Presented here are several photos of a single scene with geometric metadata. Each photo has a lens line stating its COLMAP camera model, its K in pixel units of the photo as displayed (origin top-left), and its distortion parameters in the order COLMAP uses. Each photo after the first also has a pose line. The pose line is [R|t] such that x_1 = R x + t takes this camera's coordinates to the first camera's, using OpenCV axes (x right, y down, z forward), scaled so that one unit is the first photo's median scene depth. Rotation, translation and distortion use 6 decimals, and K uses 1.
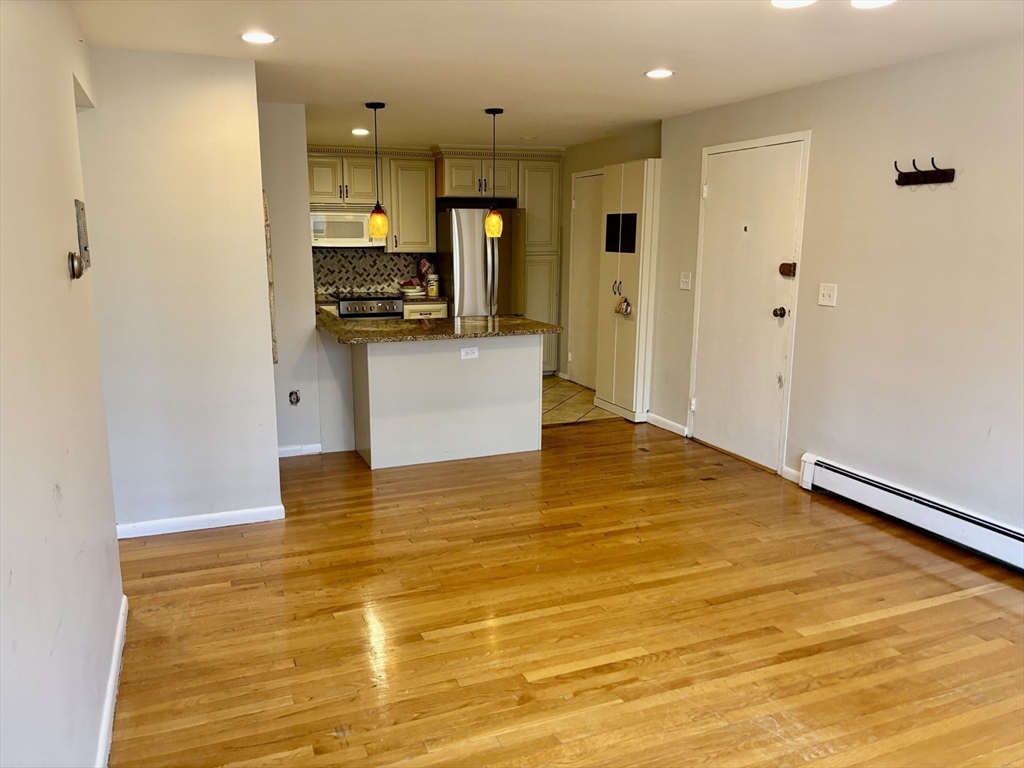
lens RADIAL K [[775.3, 0, 507.7], [0, 775.3, 387.1], [0, 0, 1]] dist [0.053825, -0.051689]
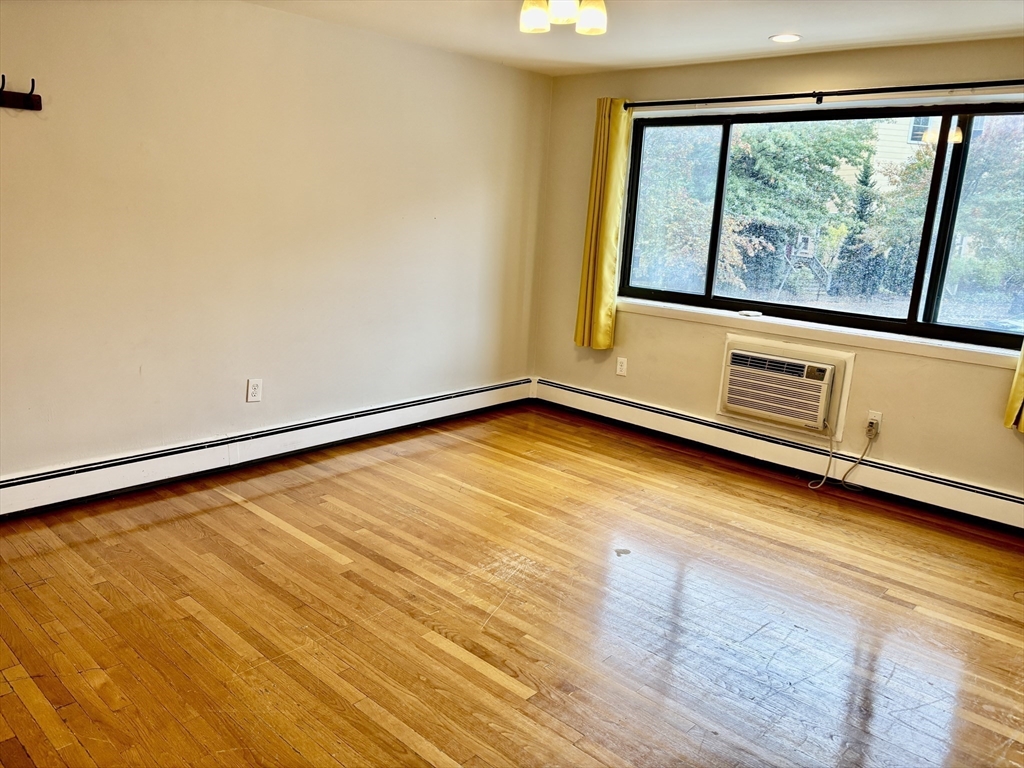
lens RADIAL K [[775.3, 0, 513.4], [0, 775.3, 380.4], [0, 0, 1]] dist [0.053825, -0.051689]
pose [[-0.403788, -0.224929, 0.886771, -0.288167], [0.141203, 0.942366, 0.303327, -0.099896], [-0.903890, 0.247695, -0.348756, 0.534551]]
